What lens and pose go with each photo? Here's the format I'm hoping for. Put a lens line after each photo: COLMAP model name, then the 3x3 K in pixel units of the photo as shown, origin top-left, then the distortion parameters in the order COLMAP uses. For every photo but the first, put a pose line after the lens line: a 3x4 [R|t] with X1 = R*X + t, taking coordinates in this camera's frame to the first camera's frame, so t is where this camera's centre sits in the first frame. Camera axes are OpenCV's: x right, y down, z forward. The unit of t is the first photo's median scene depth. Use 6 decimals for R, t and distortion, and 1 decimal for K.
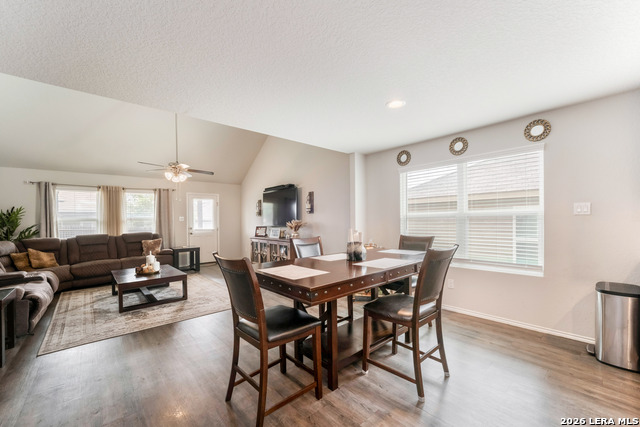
lens RADIAL K [[261.5, 0, 319.5], [0, 261.5, 217.2], [0, 0, 1]] dist [-0.014443, 0.000481]
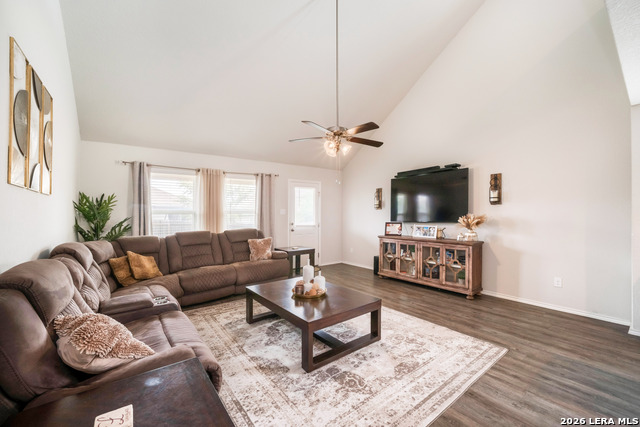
lens RADIAL K [[261.5, 0, 320.4], [0, 261.5, 209.6], [0, 0, 1]] dist [-0.014443, 0.000481]
pose [[0.996179, 0.004573, -0.087215, -0.468558], [-0.005428, 0.999940, -0.009566, 0.008495], [0.087166, 0.010003, 0.996144, 0.284092]]
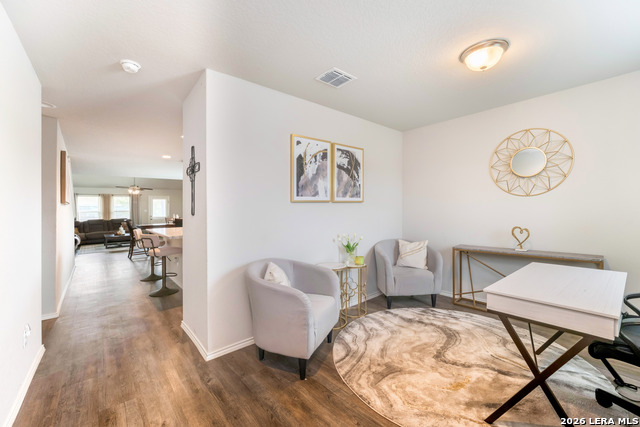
lens RADIAL K [[261.5, 0, 316.1], [0, 261.5, 199.3], [0, 0, 1]] dist [-0.014443, 0.000481]
pose [[0.999869, -0.009451, -0.013125, 0.881834], [0.009025, 0.999442, -0.032158, -0.006461], [0.013421, 0.032036, 0.999397, -1.013308]]
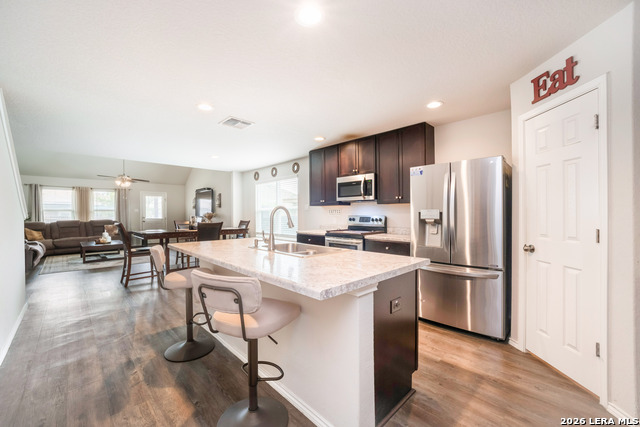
lens RADIAL K [[261.5, 0, 319.9], [0, 261.5, 212.5], [0, 0, 1]] dist [-0.014443, 0.000481]
pose [[0.998796, 0.011820, 0.047616, 0.501015], [-0.012084, 0.999913, 0.005259, -0.001448], [-0.047550, -0.005828, 0.998852, -0.555426]]
